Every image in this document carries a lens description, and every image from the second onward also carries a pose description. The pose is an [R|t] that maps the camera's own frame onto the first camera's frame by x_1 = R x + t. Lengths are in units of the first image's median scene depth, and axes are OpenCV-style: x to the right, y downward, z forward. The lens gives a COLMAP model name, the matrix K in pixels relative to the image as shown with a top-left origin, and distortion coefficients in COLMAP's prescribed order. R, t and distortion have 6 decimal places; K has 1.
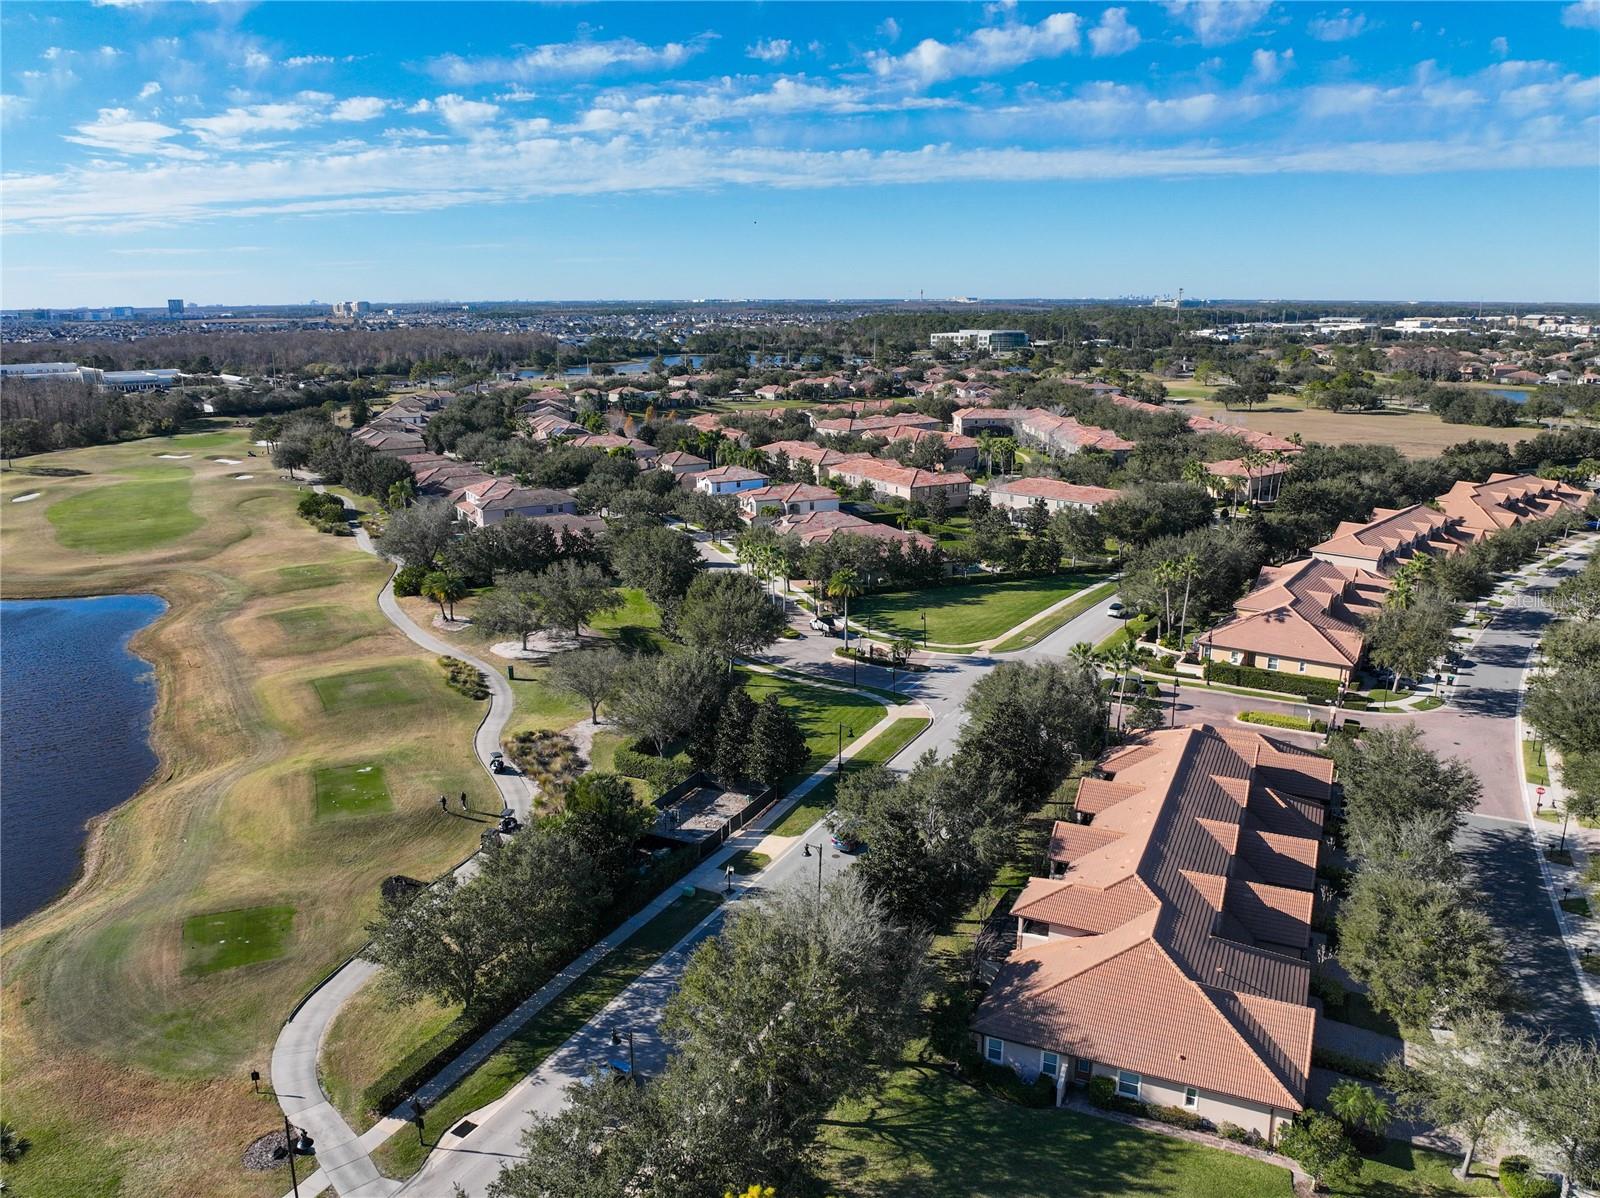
lens RADIAL K [[1179.1, 0, 800.0], [0, 1179.1, 599.0], [0, 0, 1]] dist [-0.077678, 0.034419]
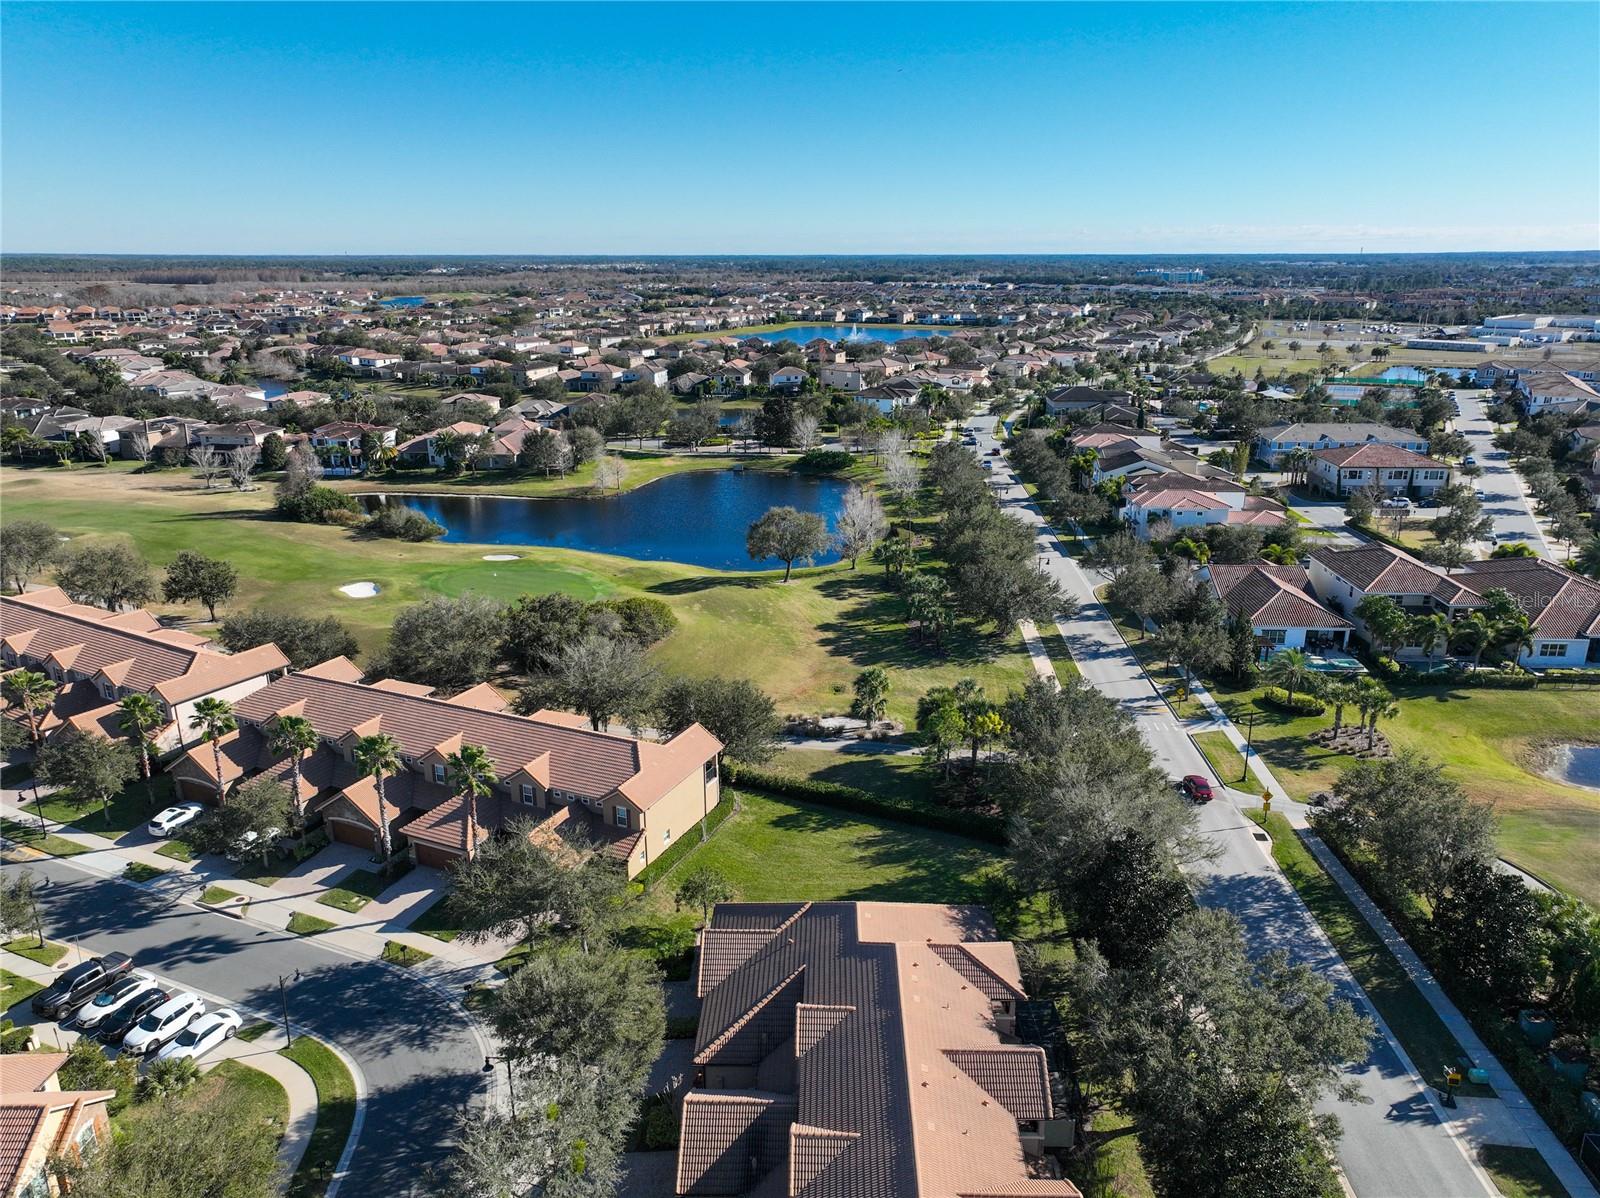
lens RADIAL K [[1138.1, 0, 800.0], [0, 1138.1, 599.0], [0, 0, 1]] dist [-0.000814, 0.012435]
pose [[-0.914144, 0.115944, -0.388456, 0.632778], [-0.106817, 0.855476, 0.506705, -0.378864], [0.391065, 0.504695, -0.769644, 1.465715]]
